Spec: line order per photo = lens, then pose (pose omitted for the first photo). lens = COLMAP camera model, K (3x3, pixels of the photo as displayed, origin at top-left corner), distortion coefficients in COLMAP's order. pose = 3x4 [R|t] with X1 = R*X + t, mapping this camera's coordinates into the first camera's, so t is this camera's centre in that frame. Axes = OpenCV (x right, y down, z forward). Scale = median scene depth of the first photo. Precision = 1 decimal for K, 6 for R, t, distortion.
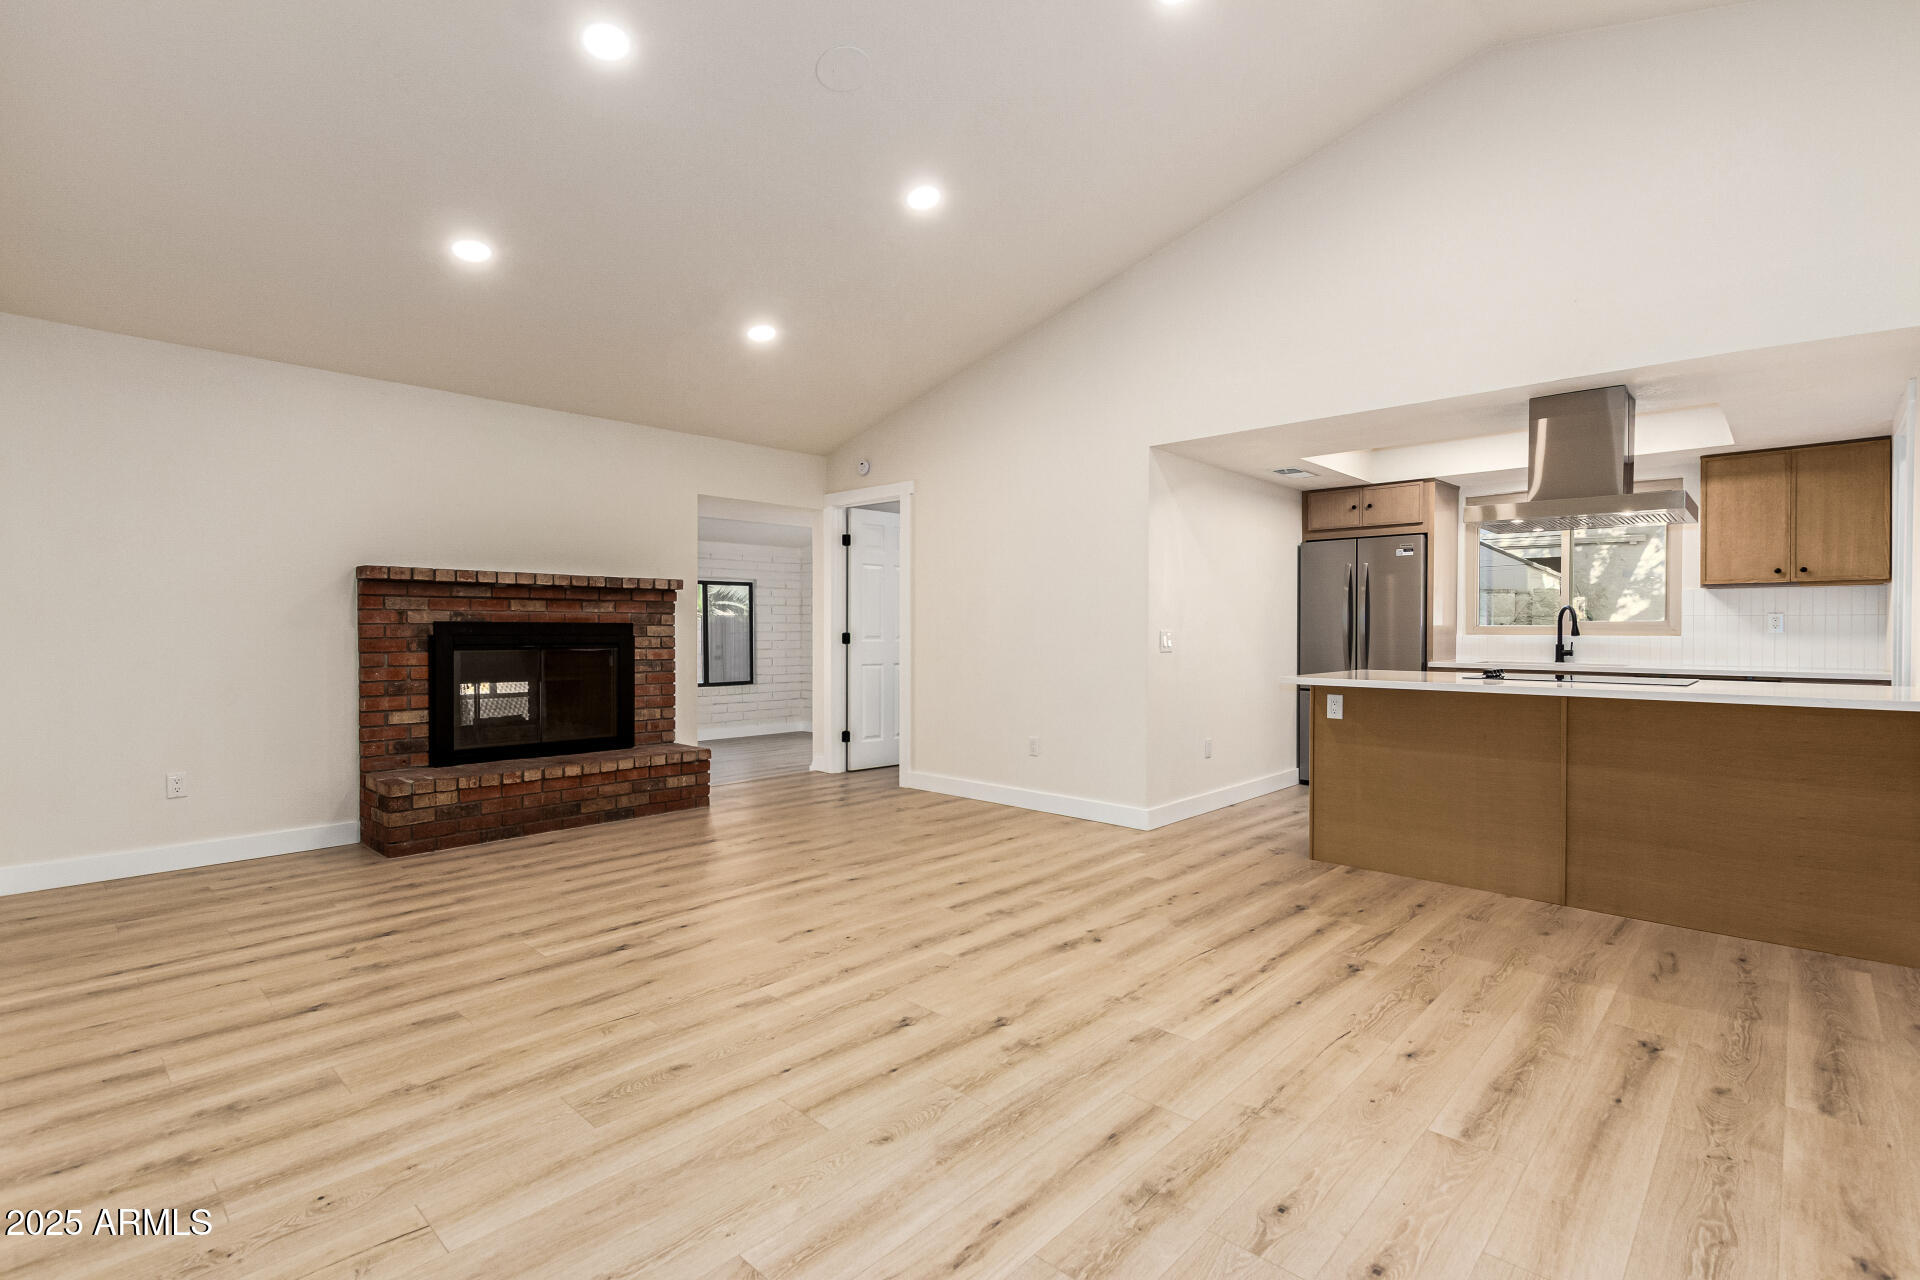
lens RADIAL K [[898.3, 0, 960.0], [0, 898.3, 640.0], [0, 0, 1]] dist [0.004688, 0.000265]
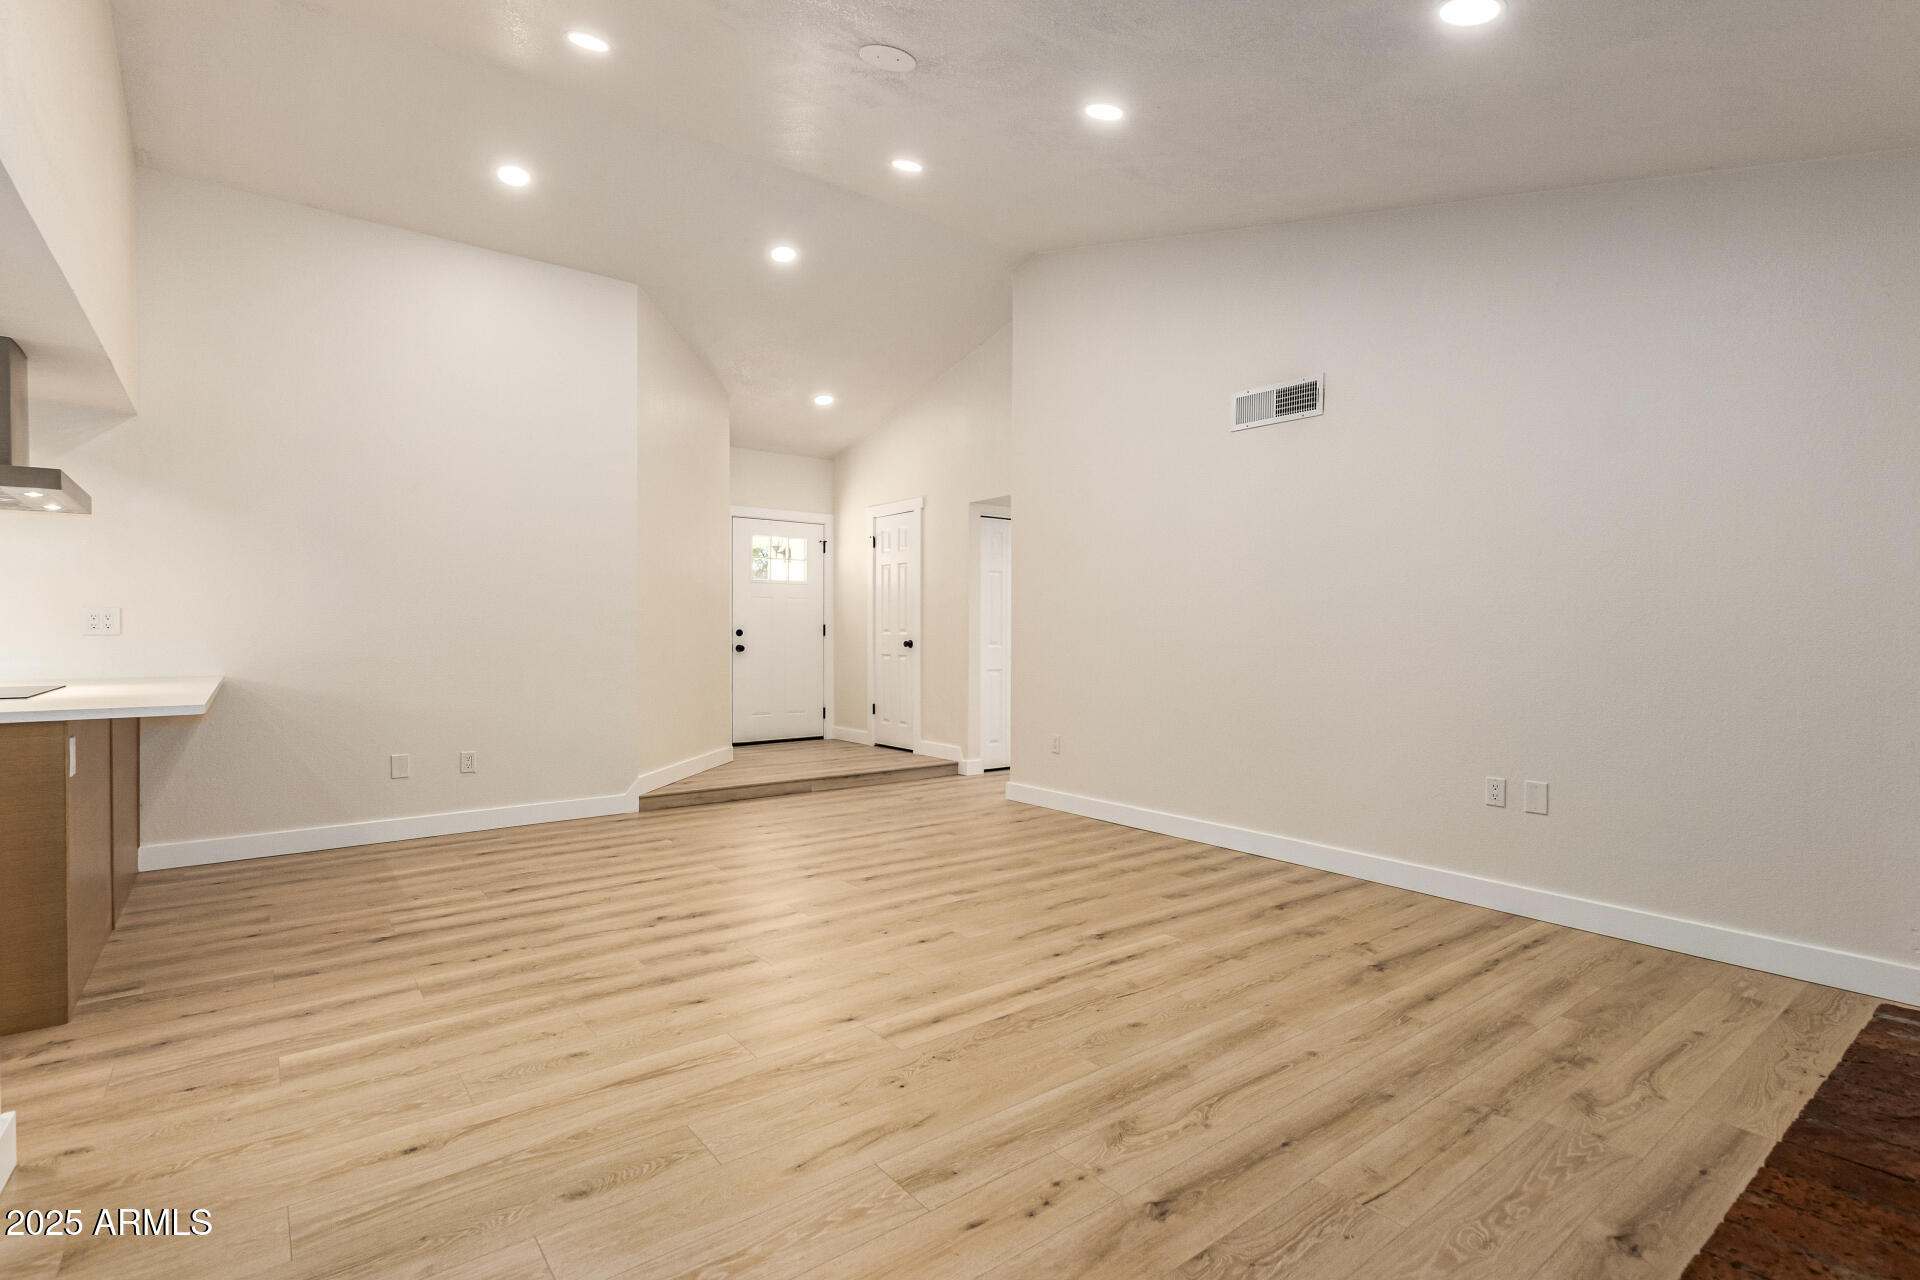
lens RADIAL K [[898.3, 0, 960.0], [0, 898.3, 640.0], [0, 0, 1]] dist [0.004688, 0.000265]
pose [[-0.987666, -0.003909, 0.156525, -0.249022], [-0.000286, 0.999732, 0.023161, -0.016269], [-0.156573, 0.022831, -0.987402, 1.350477]]
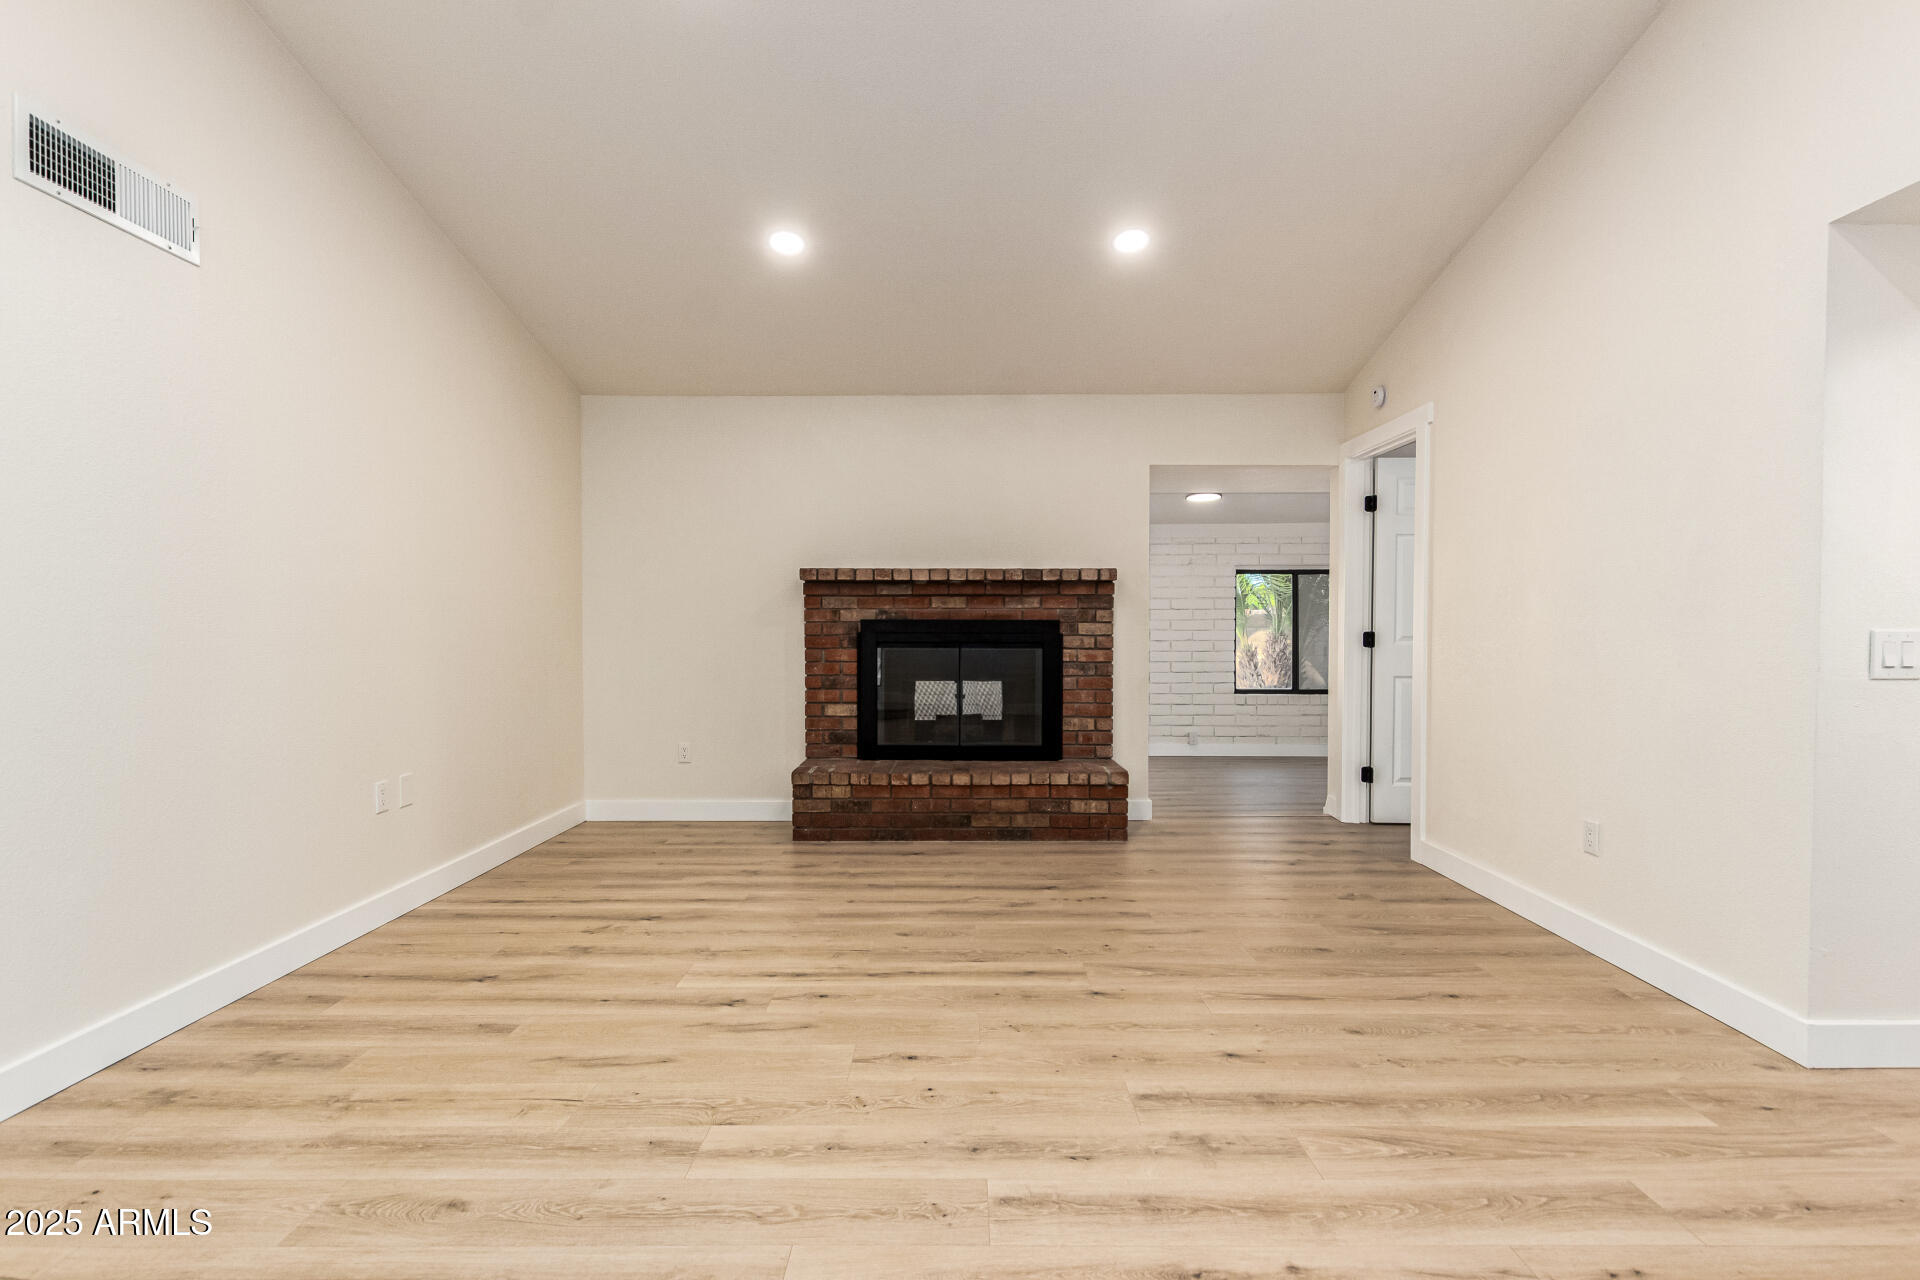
lens RADIAL K [[898.3, 0, 960.0], [0, 898.3, 640.0], [0, 0, 1]] dist [0.004688, 0.000265]
pose [[0.681895, 0.011823, -0.731355, 0.255894], [-0.008819, 0.999930, 0.007942, -0.006173], [0.731397, 0.001034, 0.681951, 0.380998]]
